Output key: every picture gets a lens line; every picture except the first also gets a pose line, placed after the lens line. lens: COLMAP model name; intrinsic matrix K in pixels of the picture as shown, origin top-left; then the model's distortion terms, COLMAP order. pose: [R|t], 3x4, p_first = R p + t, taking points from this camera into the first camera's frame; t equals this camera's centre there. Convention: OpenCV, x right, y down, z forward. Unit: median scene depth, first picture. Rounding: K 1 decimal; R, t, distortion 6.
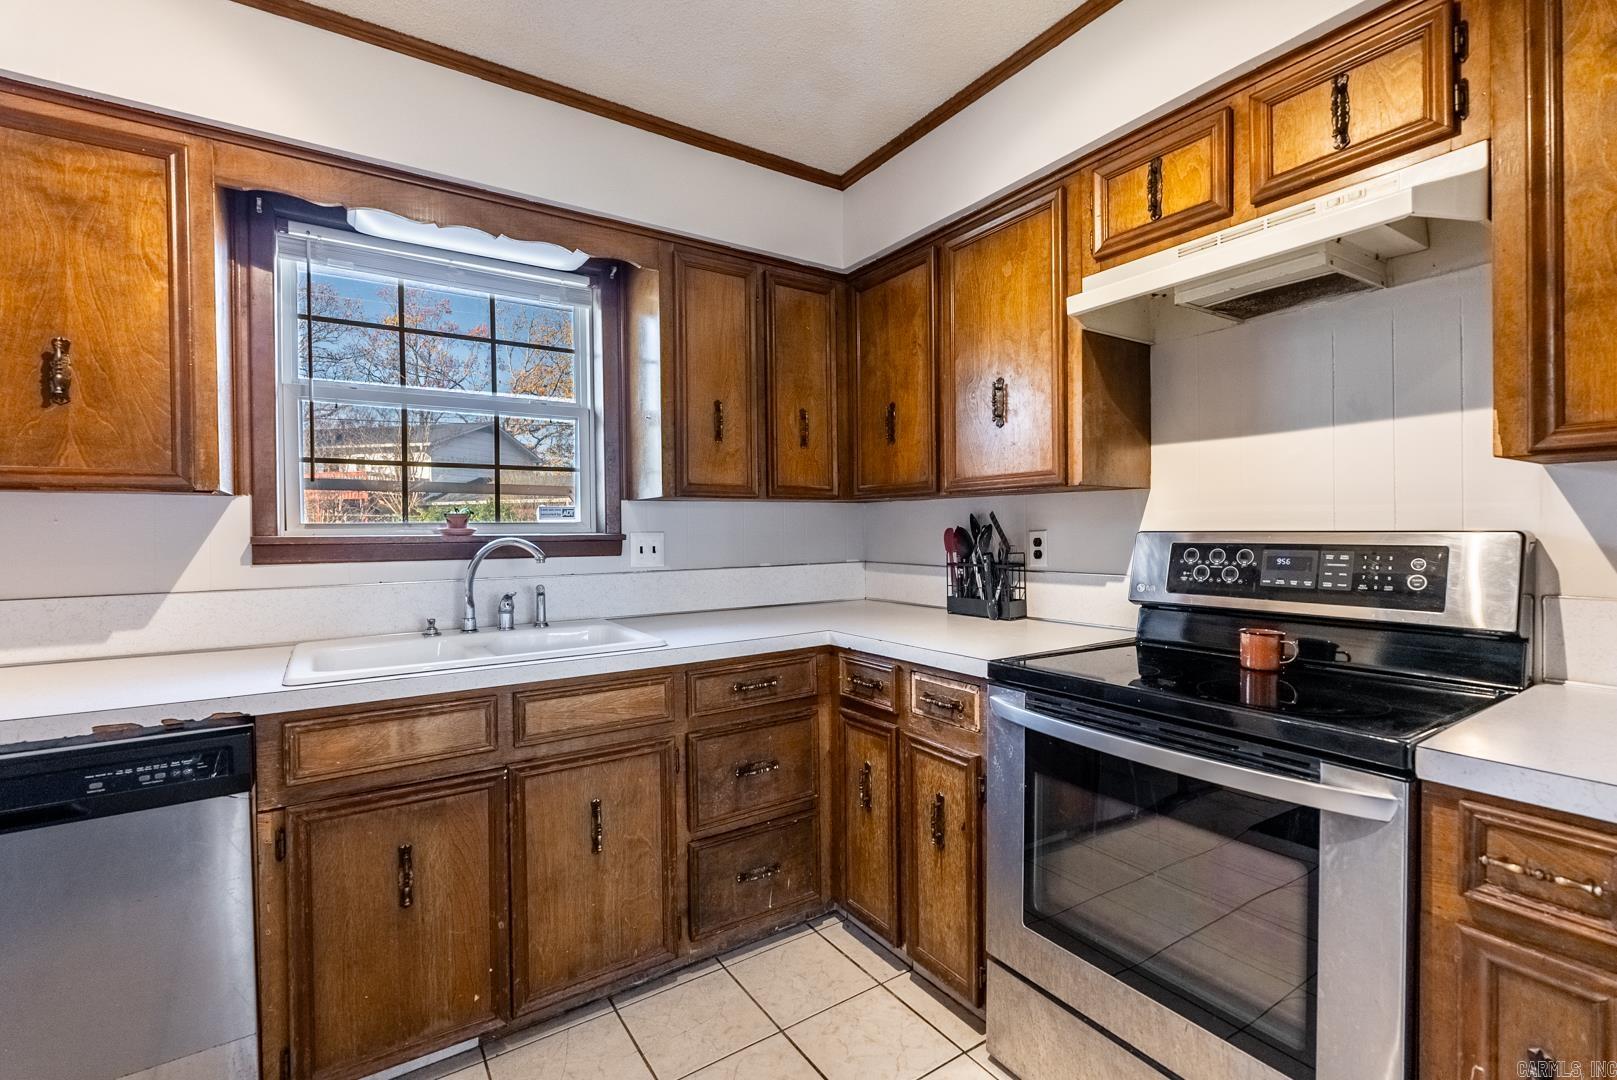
lens RADIAL K [[703.2, 0, 807.6], [0, 703.2, 533.6], [0, 0, 1]] dist [-0.008240, 0.000363]
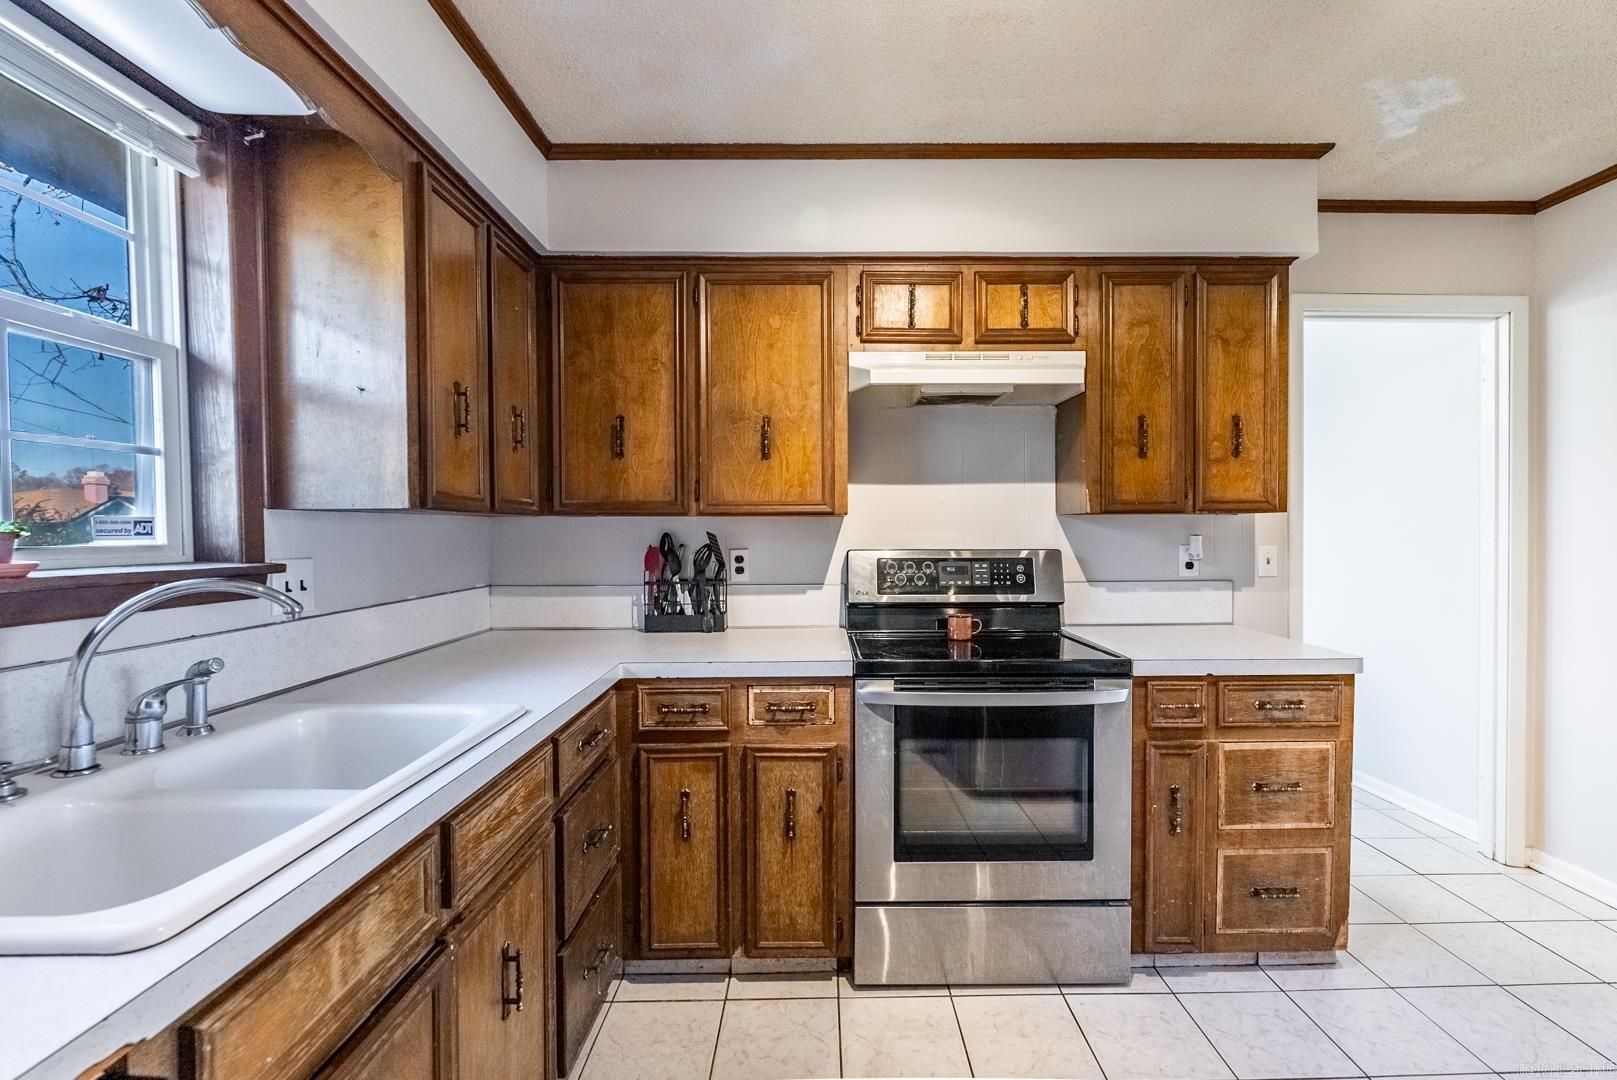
lens RADIAL K [[720.0, 0, 807.3], [0, 720.0, 539.9], [0, 0, 1]] dist [-0.006724, -0.000856]
pose [[0.548465, -0.004561, 0.836161, -0.705189], [0.003841, 0.999988, 0.002935, -0.026686], [-0.836165, 0.001602, 0.548476, 0.333049]]
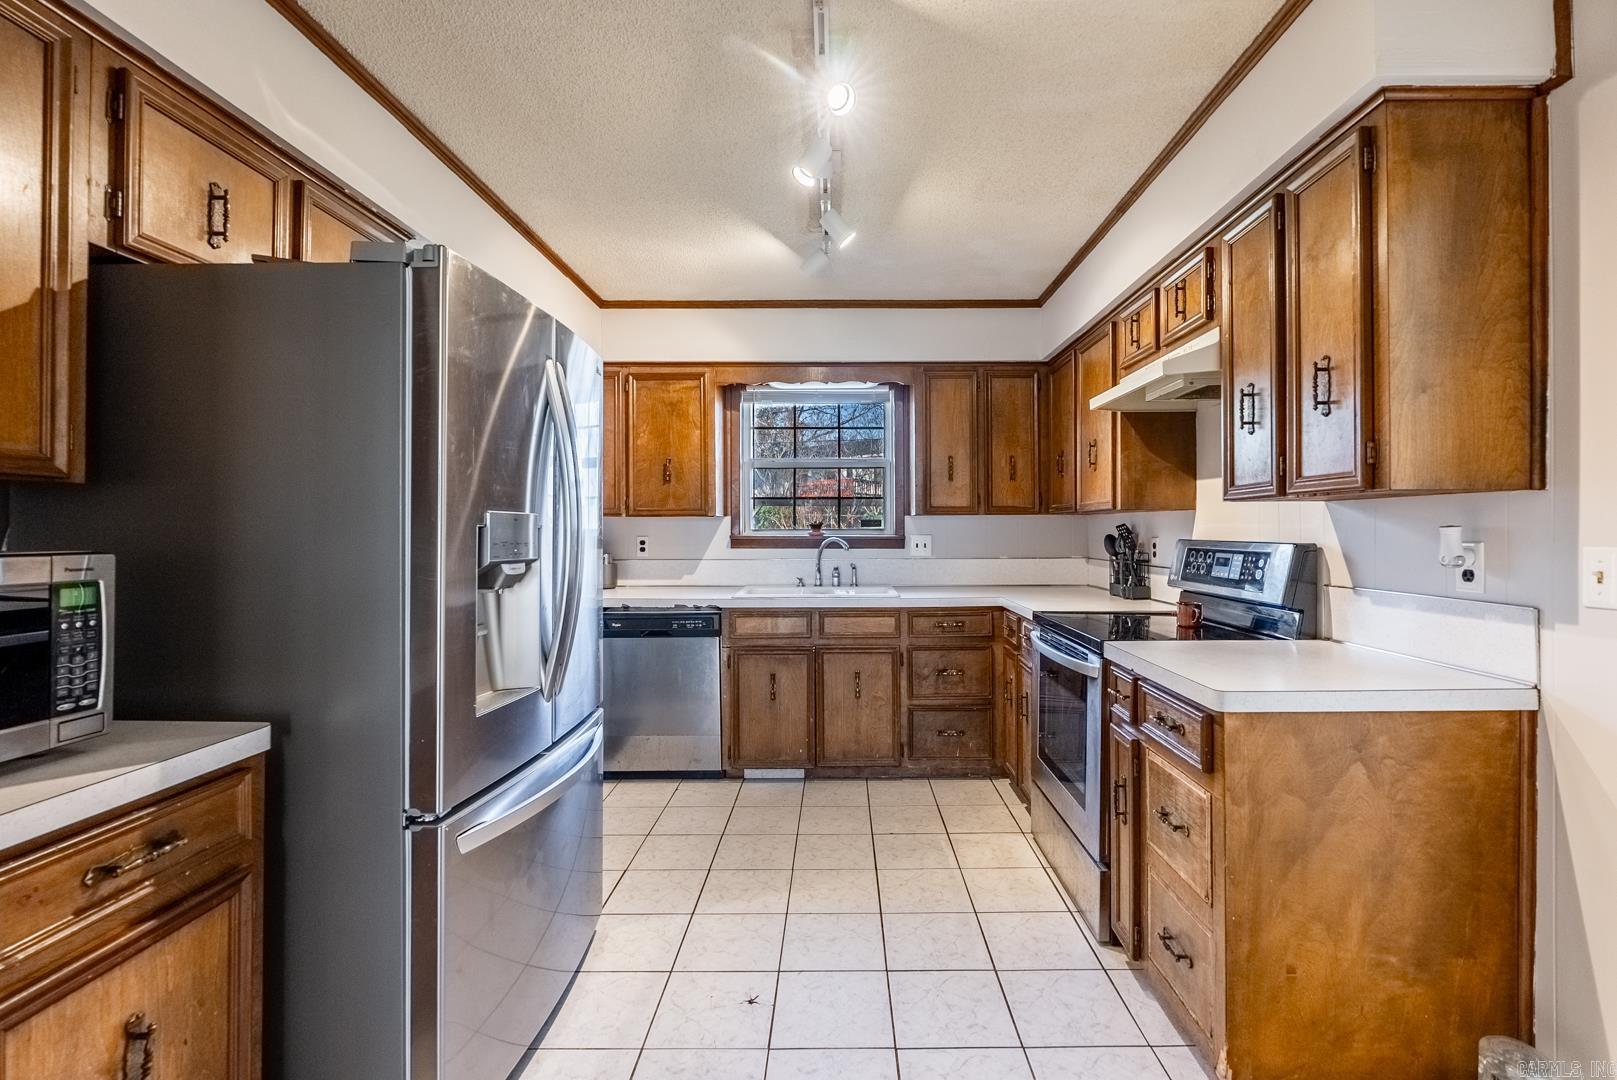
lens RADIAL K [[706.0, 0, 845.6], [0, 706.0, 527.0], [0, 0, 1]] dist [-0.002971, -0.000267]
pose [[0.835370, 0.006324, -0.549652, 0.715823], [-0.009979, 0.999944, -0.003661, -0.017389], [0.549598, 0.008543, 0.835386, -0.642493]]
